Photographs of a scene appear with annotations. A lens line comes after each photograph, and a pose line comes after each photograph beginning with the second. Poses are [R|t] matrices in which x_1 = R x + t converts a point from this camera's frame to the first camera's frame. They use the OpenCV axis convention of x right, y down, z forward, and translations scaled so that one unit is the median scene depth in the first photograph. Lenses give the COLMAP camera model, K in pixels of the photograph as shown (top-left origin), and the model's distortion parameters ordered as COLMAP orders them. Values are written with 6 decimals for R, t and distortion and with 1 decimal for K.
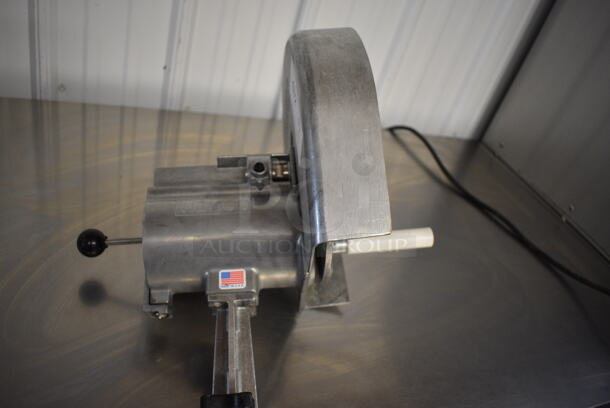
lens RADIAL K [[475.3, 0, 305.0], [0, 475.3, 204.0], [0, 0, 1]] dist [-0.091053, 0.001736]
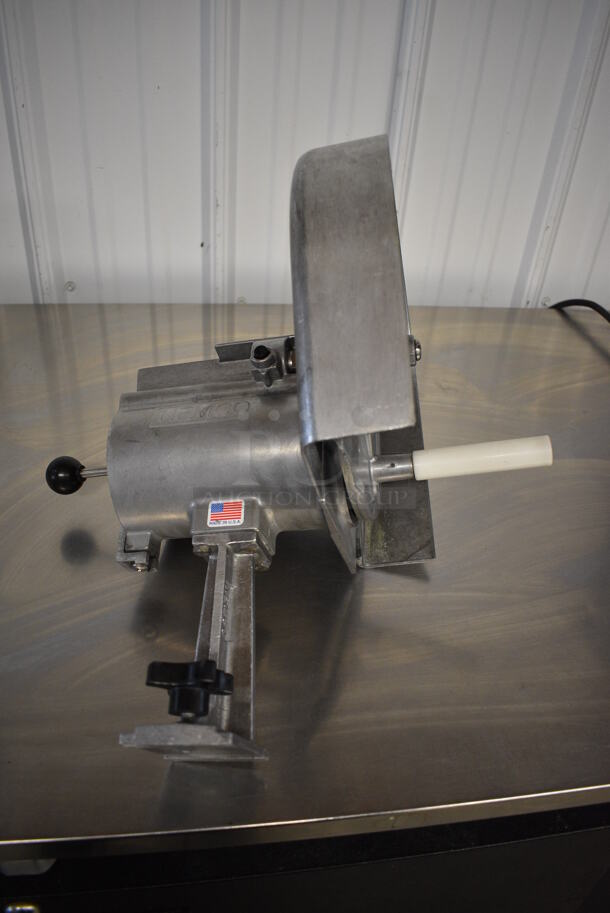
lens RADIAL K [[711.4, 0, 305.0], [0, 711.4, 456.5], [0, 0, 1]] dist [-0.091053, 0.001736]
pose [[0.961970, -0.040623, -0.270117, 0.234815], [0.039975, 0.999169, -0.007901, 0.083496], [0.270214, -0.003197, 0.962795, 0.017521]]
